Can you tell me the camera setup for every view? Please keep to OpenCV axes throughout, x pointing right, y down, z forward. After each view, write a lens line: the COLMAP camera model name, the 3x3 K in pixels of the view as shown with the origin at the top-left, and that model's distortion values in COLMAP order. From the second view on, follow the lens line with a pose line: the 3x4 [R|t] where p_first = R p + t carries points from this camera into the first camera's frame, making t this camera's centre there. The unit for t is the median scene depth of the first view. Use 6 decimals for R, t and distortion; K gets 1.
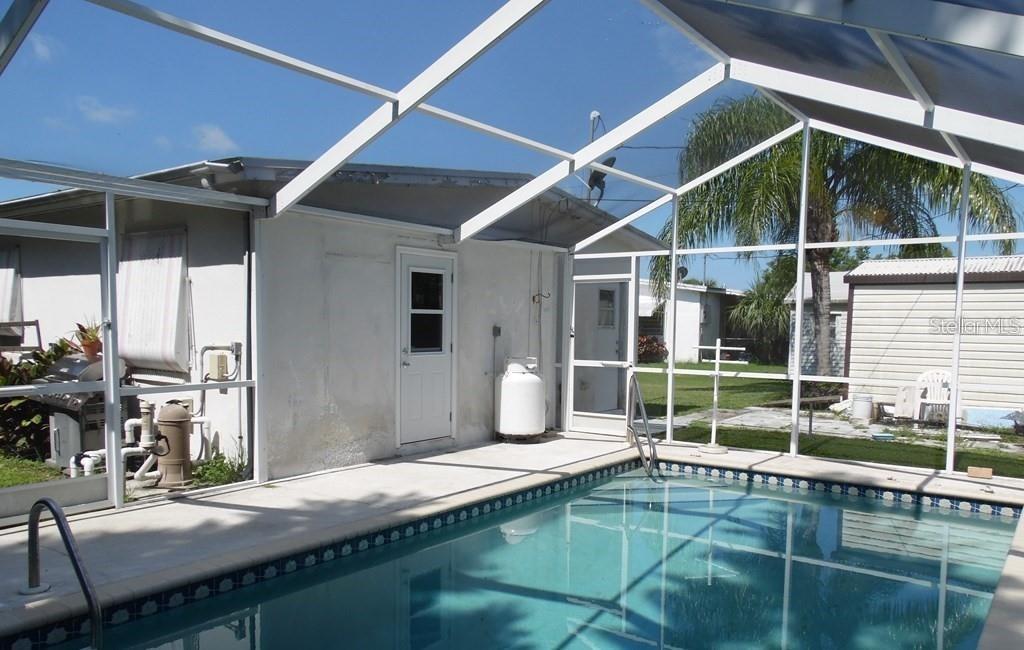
lens RADIAL K [[766.0, 0, 511.2], [0, 766.0, 379.9], [0, 0, 1]] dist [-0.031022, 0.053347]
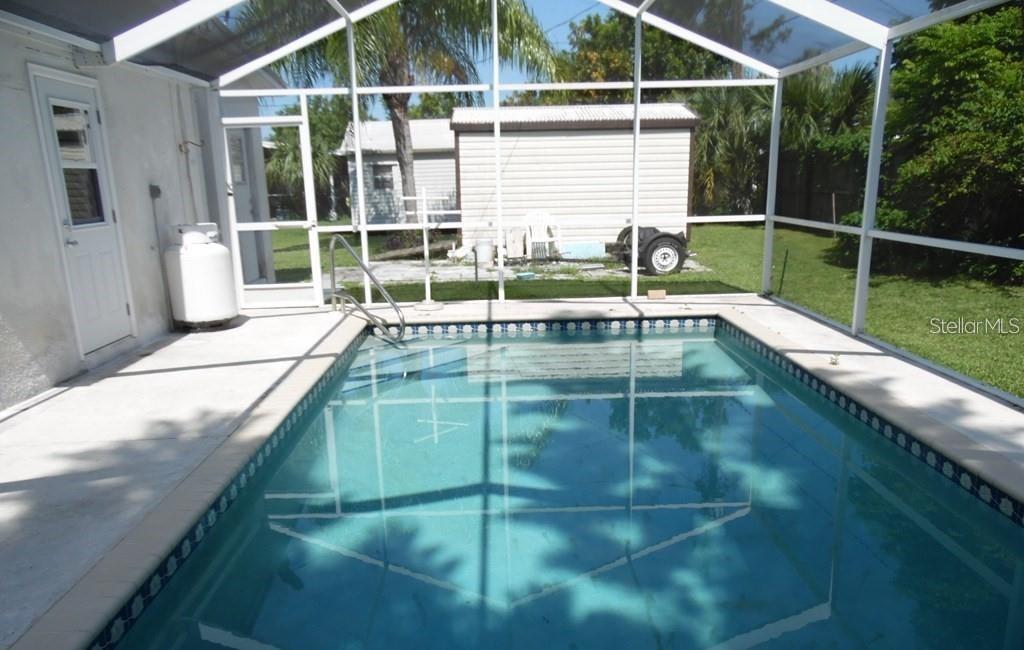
lens RADIAL K [[766.0, 0, 511.2], [0, 766.0, 379.9], [0, 0, 1]] dist [-0.031022, 0.053347]
pose [[0.785015, -0.187998, 0.590262, -0.257902], [0.077945, 0.975241, 0.206951, -0.010879], [-0.614554, -0.116452, 0.780232, 0.185322]]
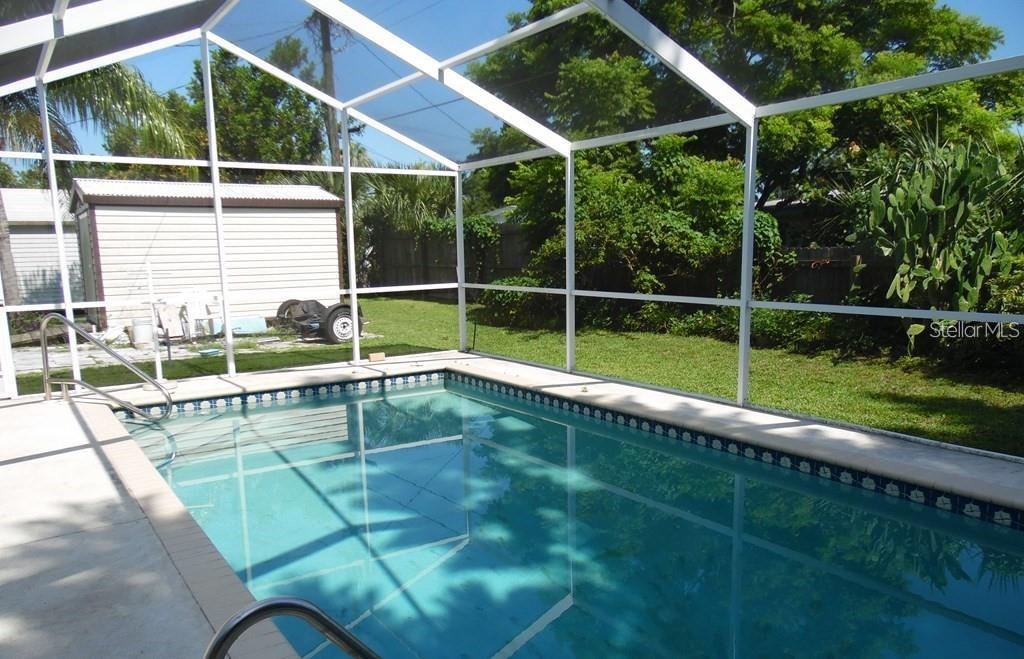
lens RADIAL K [[764.6, 0, 513.9], [0, 764.6, 386.0], [0, 0, 1]] dist [-0.043416, 0.083903]
pose [[0.321487, -0.188189, 0.928025, -0.470939], [0.092467, 0.981608, 0.167023, -0.022341], [-0.942388, 0.032116, 0.332975, 0.324626]]
